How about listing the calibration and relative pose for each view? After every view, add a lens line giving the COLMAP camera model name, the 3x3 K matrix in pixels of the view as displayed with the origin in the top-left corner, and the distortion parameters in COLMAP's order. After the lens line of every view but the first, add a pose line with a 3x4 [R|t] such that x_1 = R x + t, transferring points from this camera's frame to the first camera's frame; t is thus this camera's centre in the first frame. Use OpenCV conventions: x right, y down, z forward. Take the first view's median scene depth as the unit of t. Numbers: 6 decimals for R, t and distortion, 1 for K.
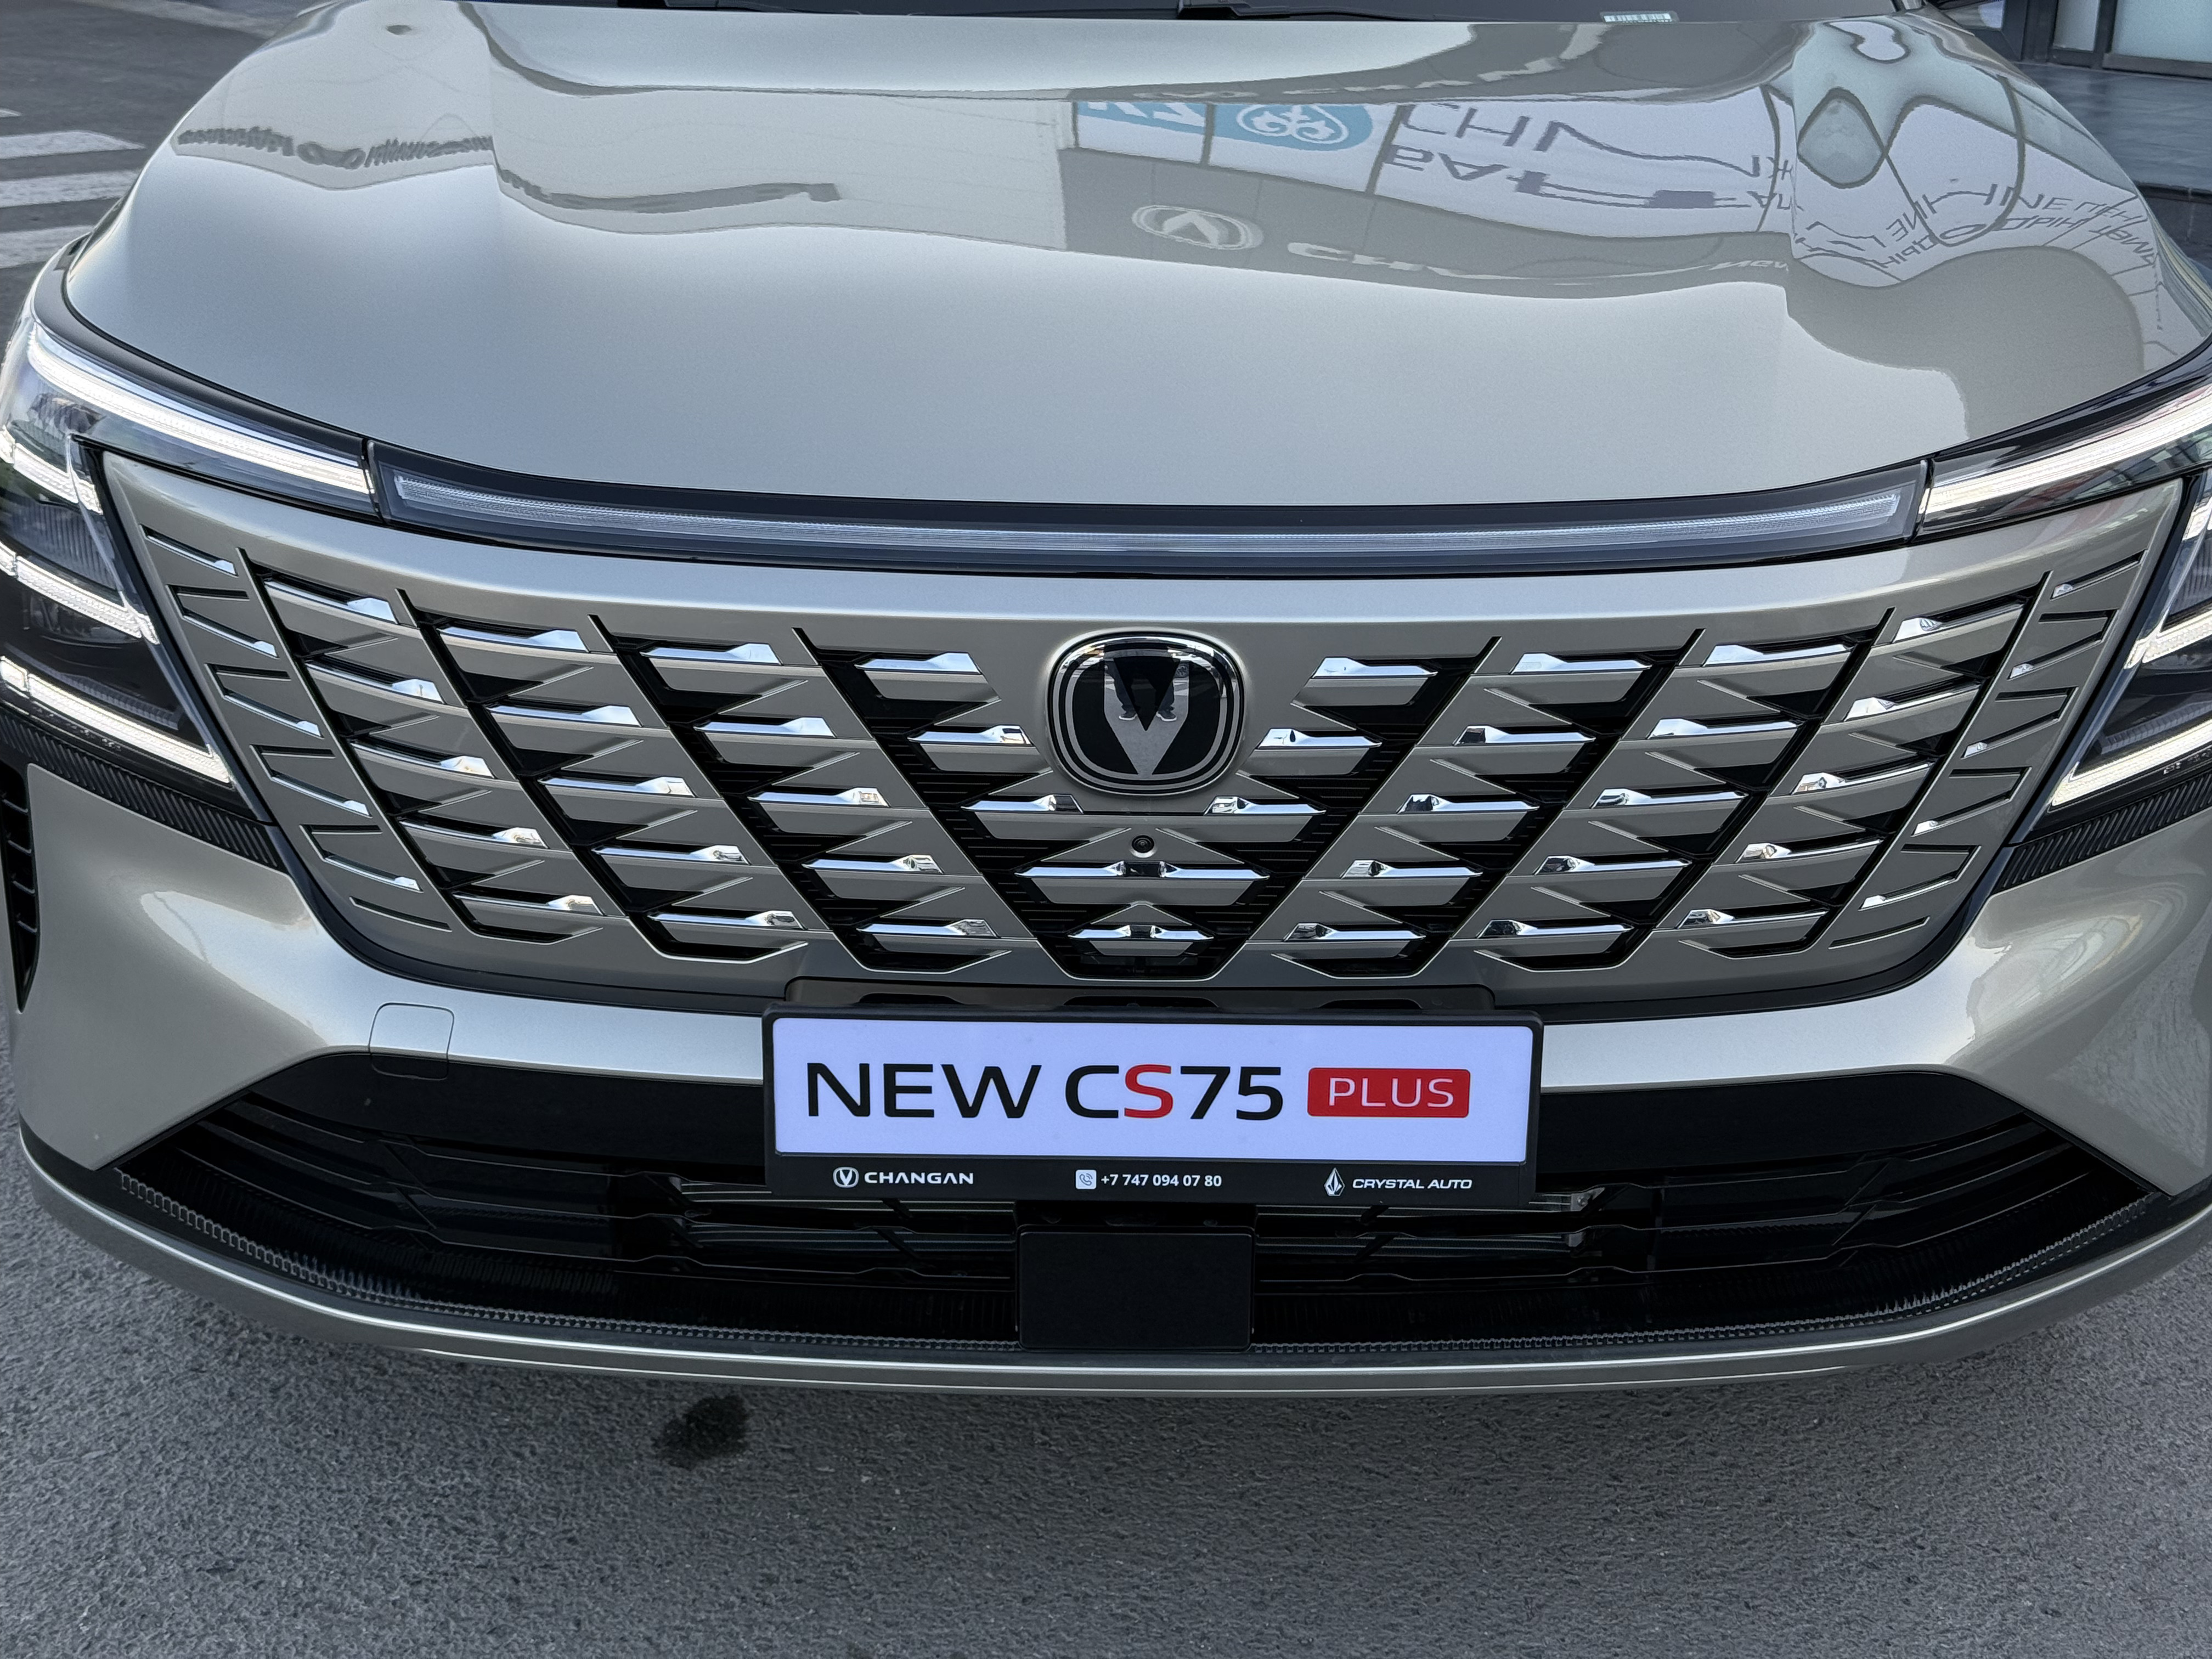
lens RADIAL K [[3073.5, 0, 1109.4], [0, 3073.5, 855.6], [0, 0, 1]] dist [0.219311, -0.507960]
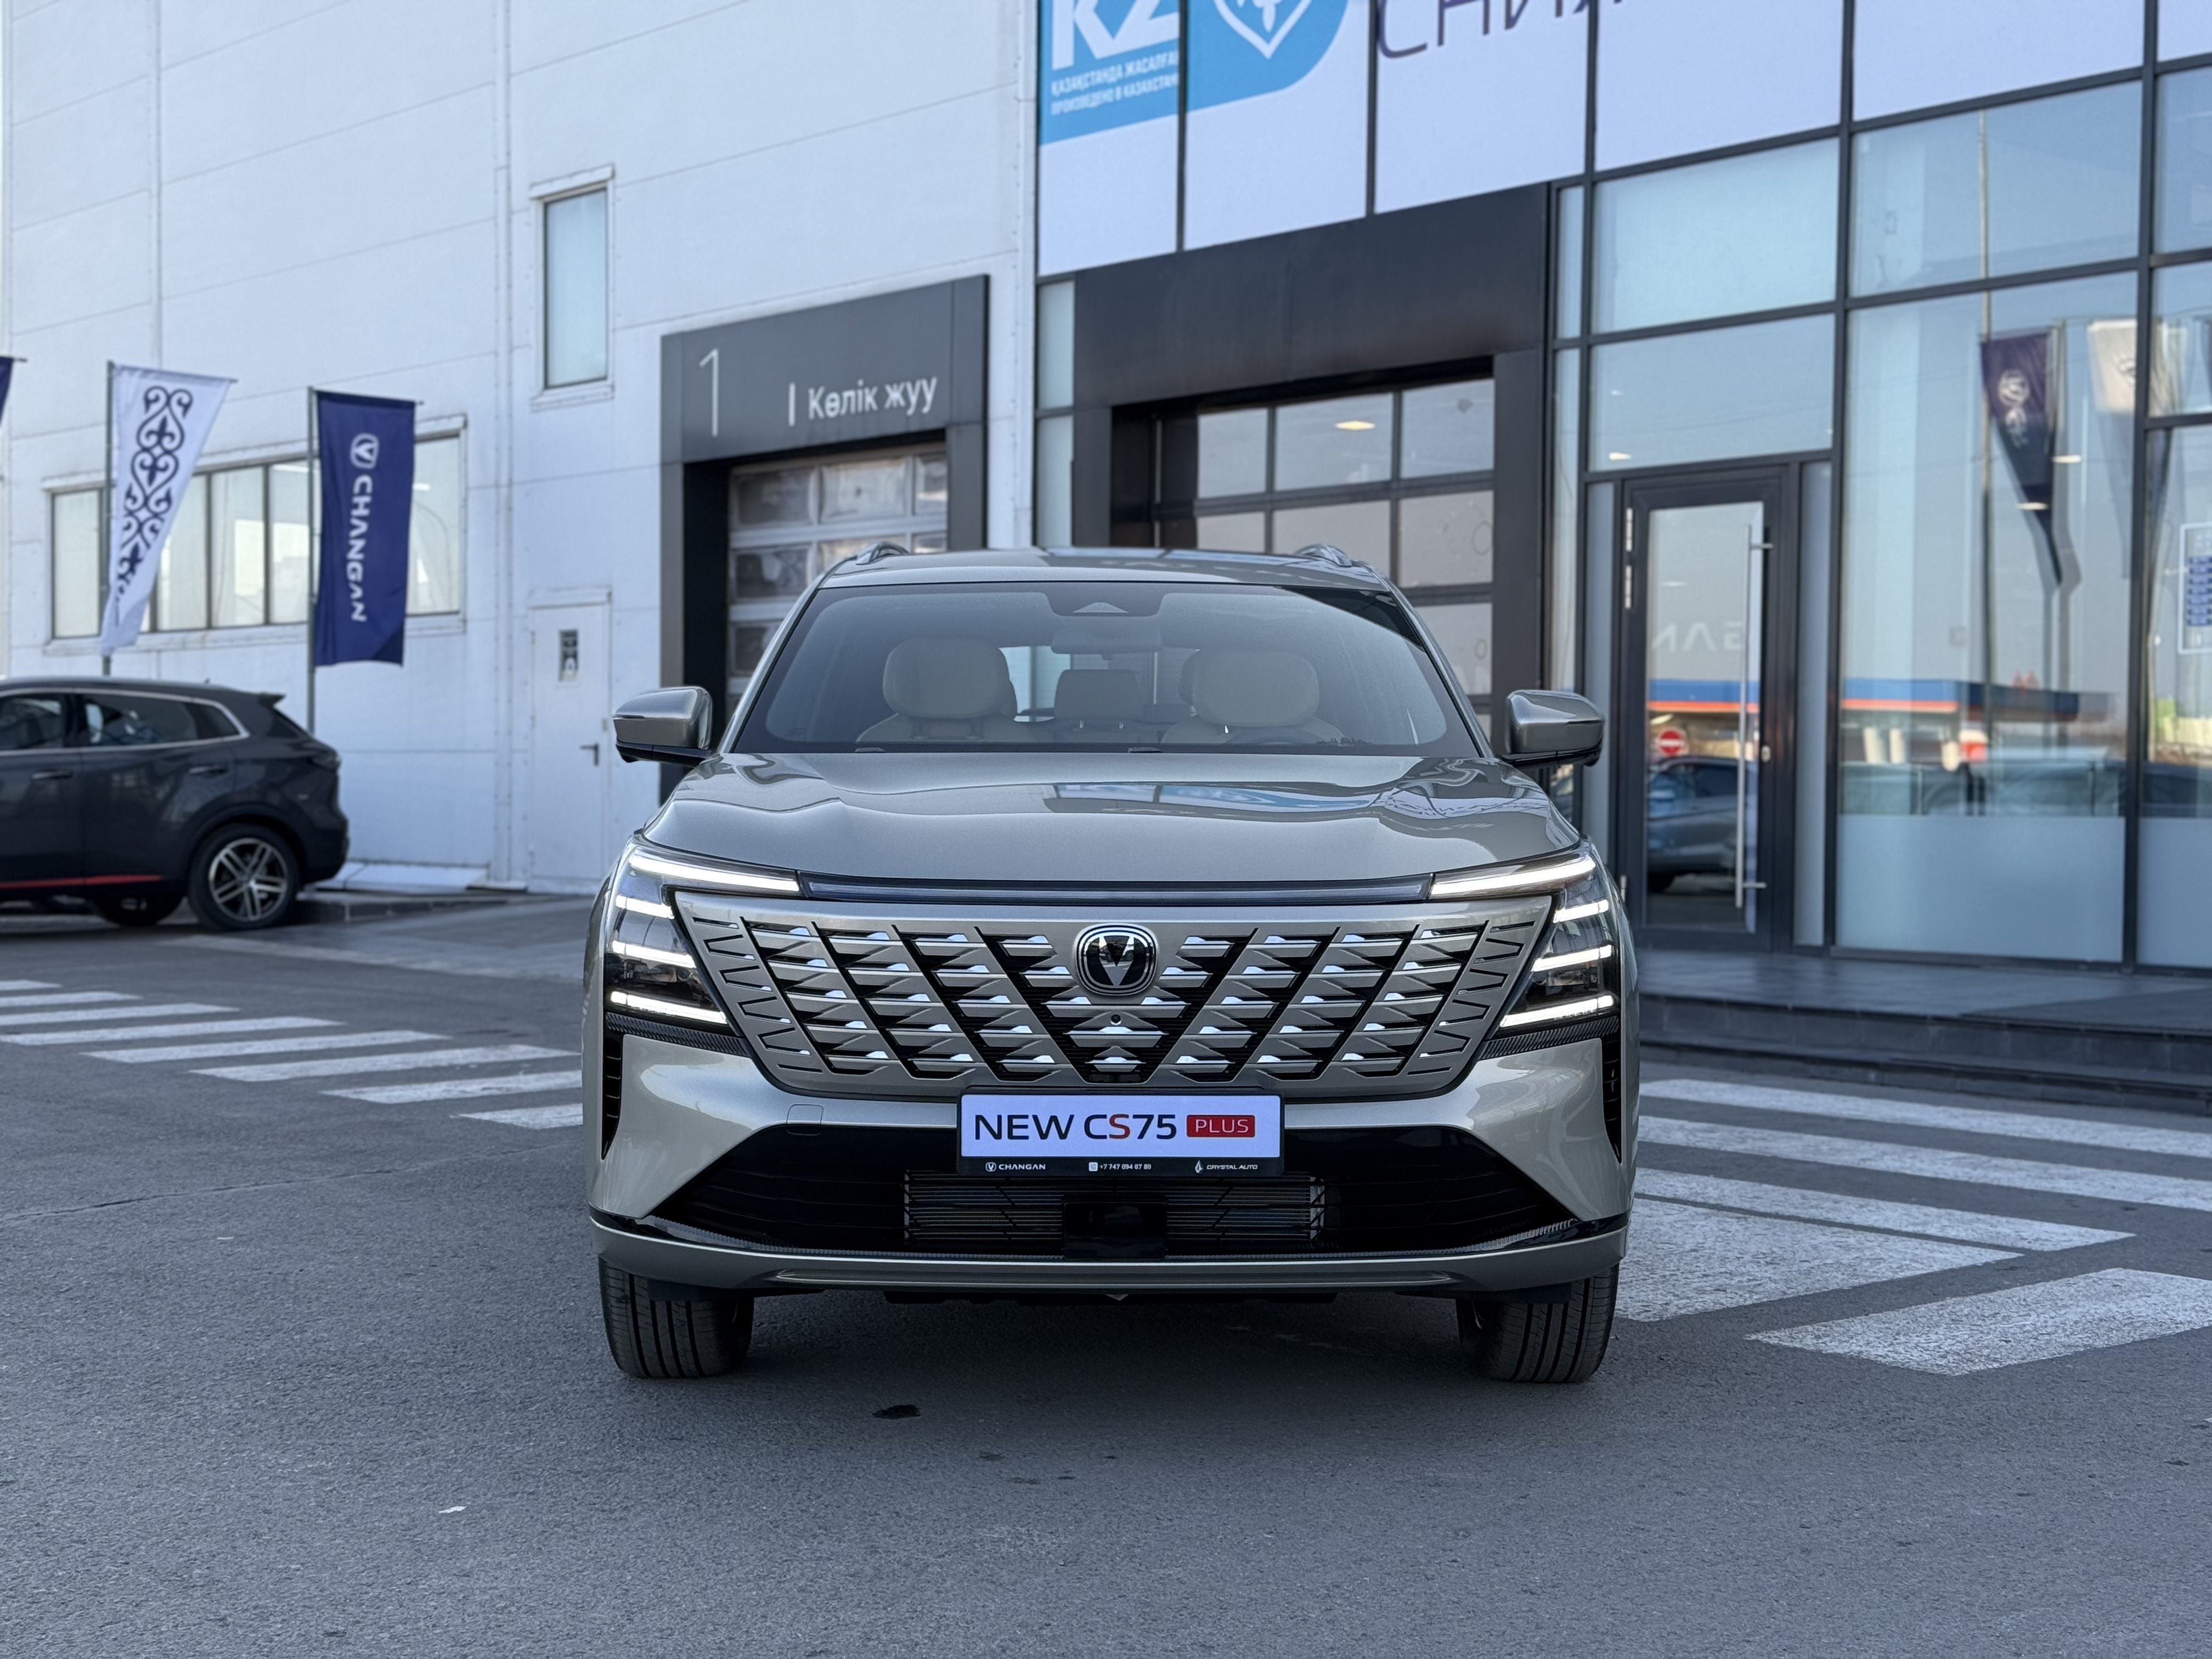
lens RADIAL K [[3073.5, 0, 1109.4], [0, 3073.5, 855.6], [0, 0, 1]] dist [0.219311, -0.507960]
pose [[0.999894, -0.008363, 0.011957, -0.021572], [0.011651, 0.950931, -0.309184, 0.610998], [-0.008785, 0.309291, 0.950927, -1.317949]]
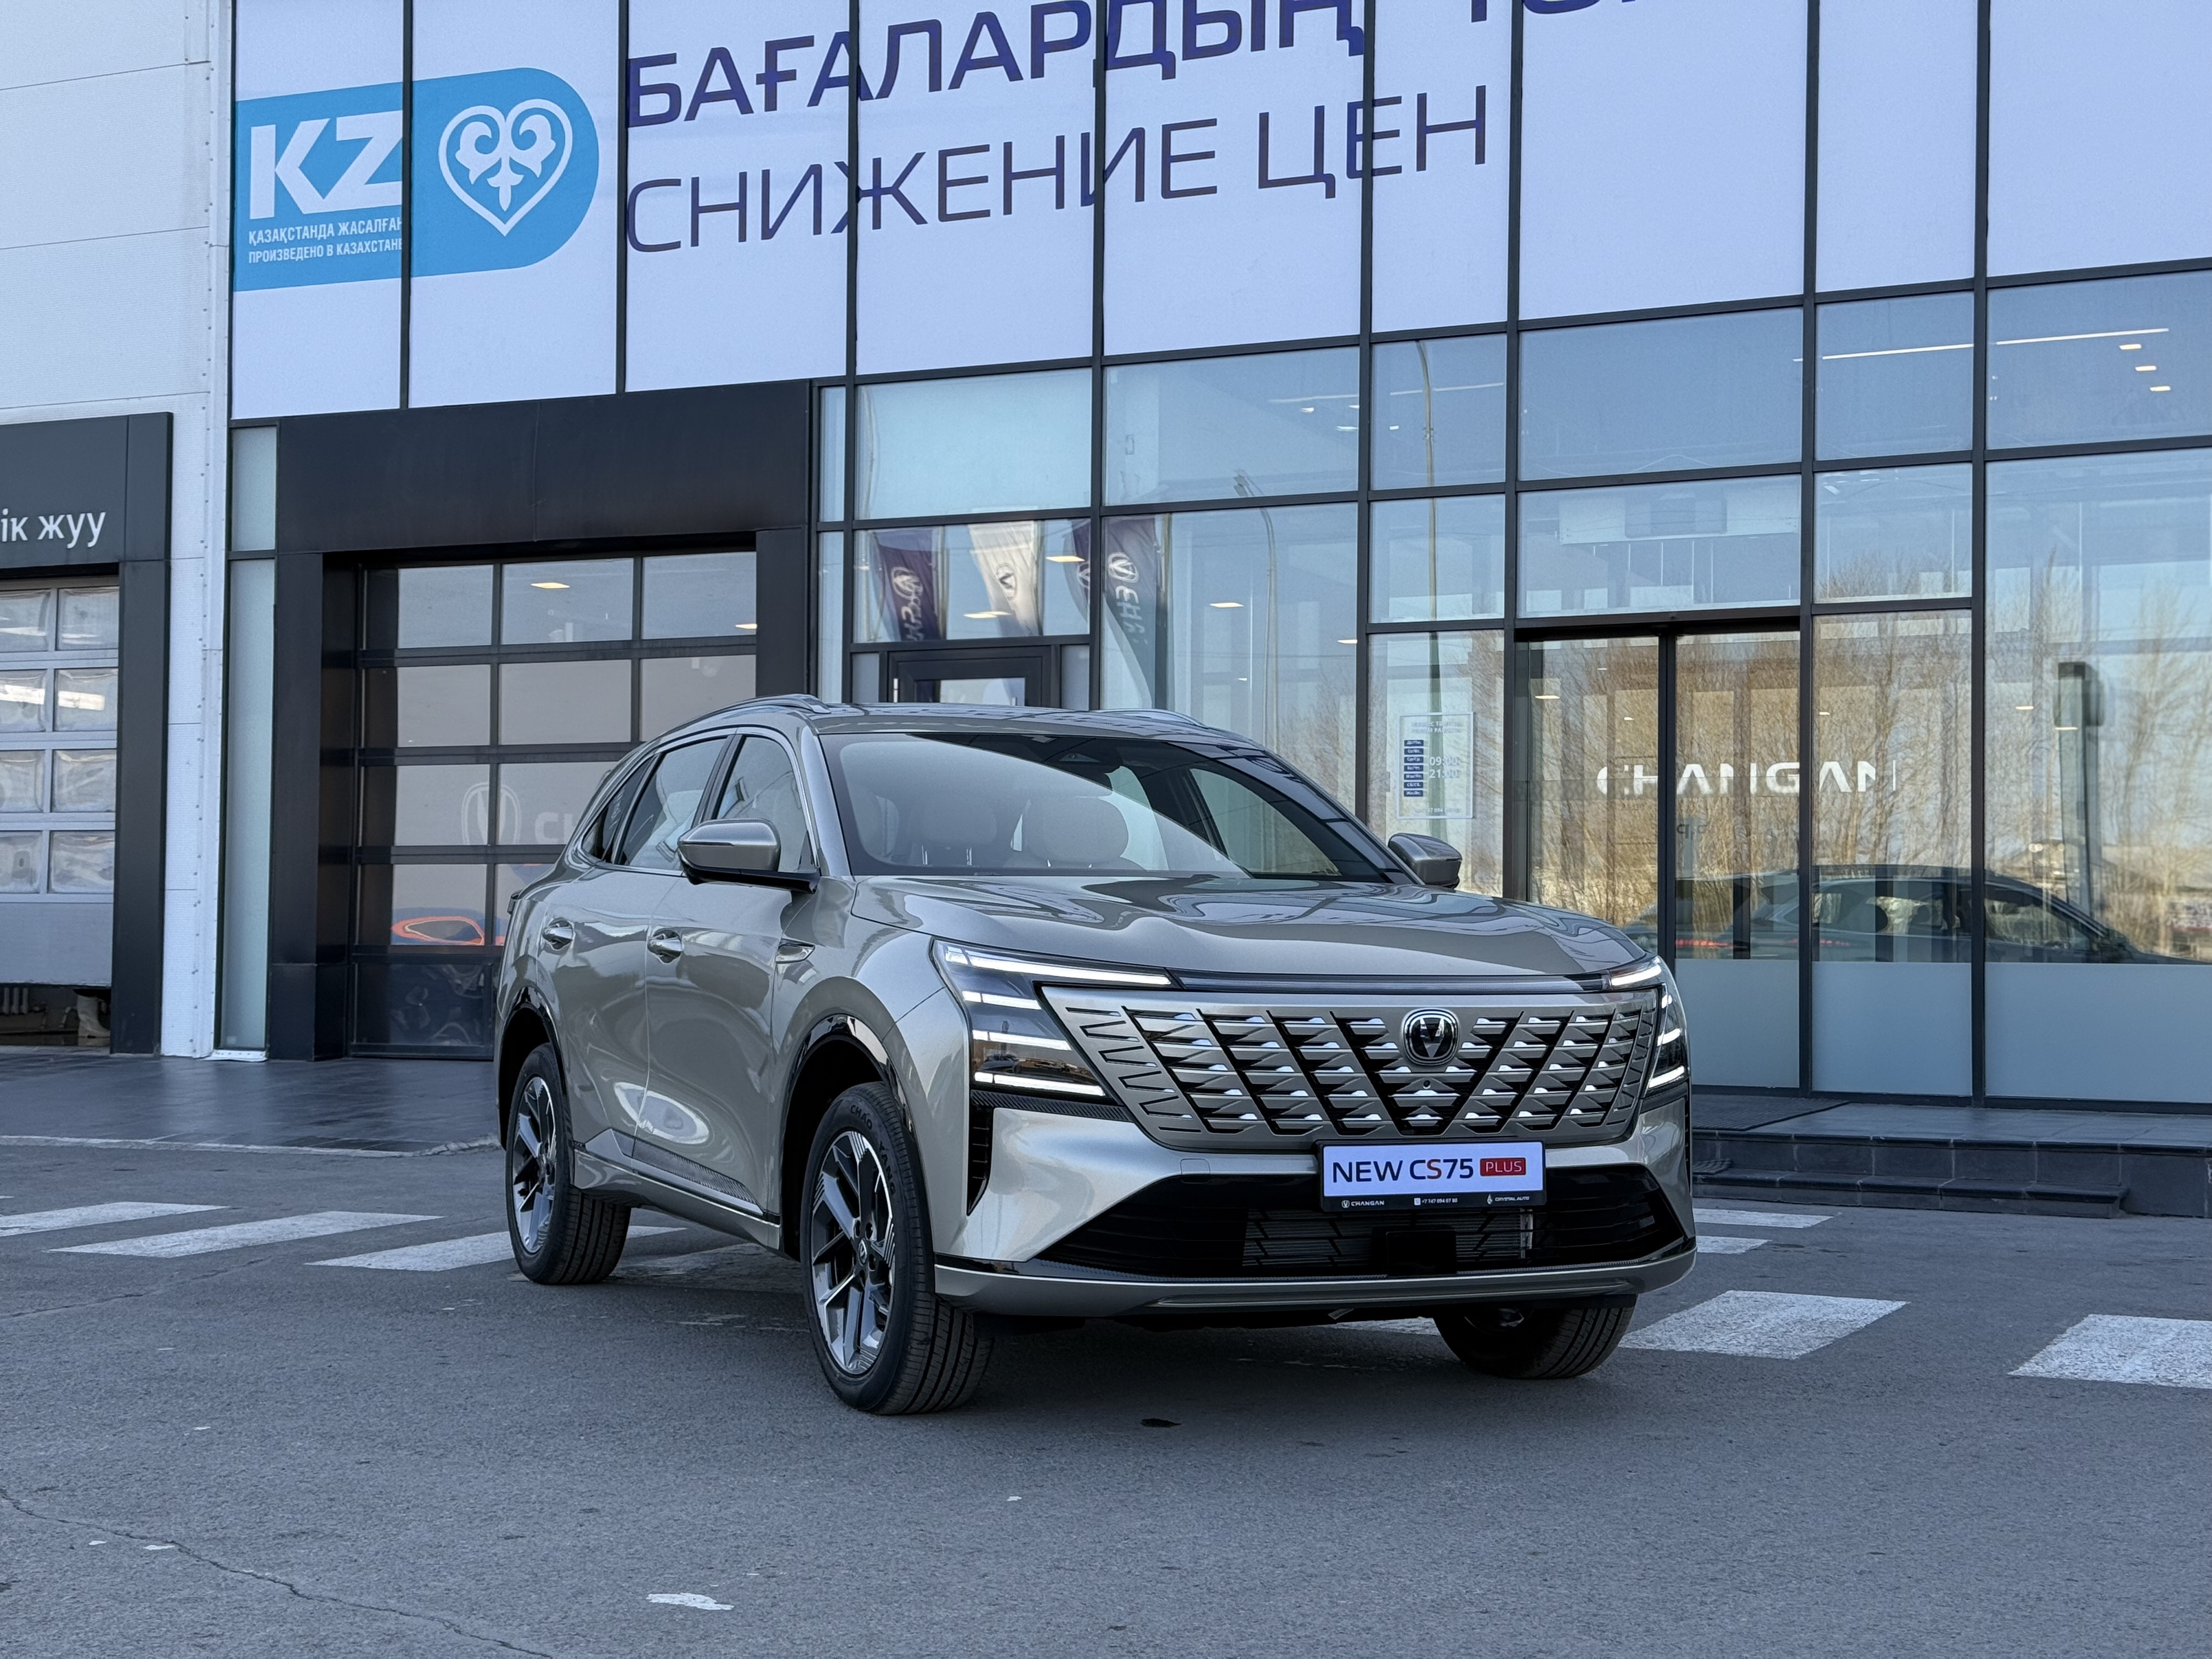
lens RADIAL K [[3073.5, 0, 1109.4], [0, 3073.5, 855.6], [0, 0, 1]] dist [0.219311, -0.507960]
pose [[0.909063, 0.005047, 0.416628, -1.528012], [0.143561, 0.934904, -0.324568, 0.721215], [-0.391146, 0.354864, 0.849162, -1.535769]]
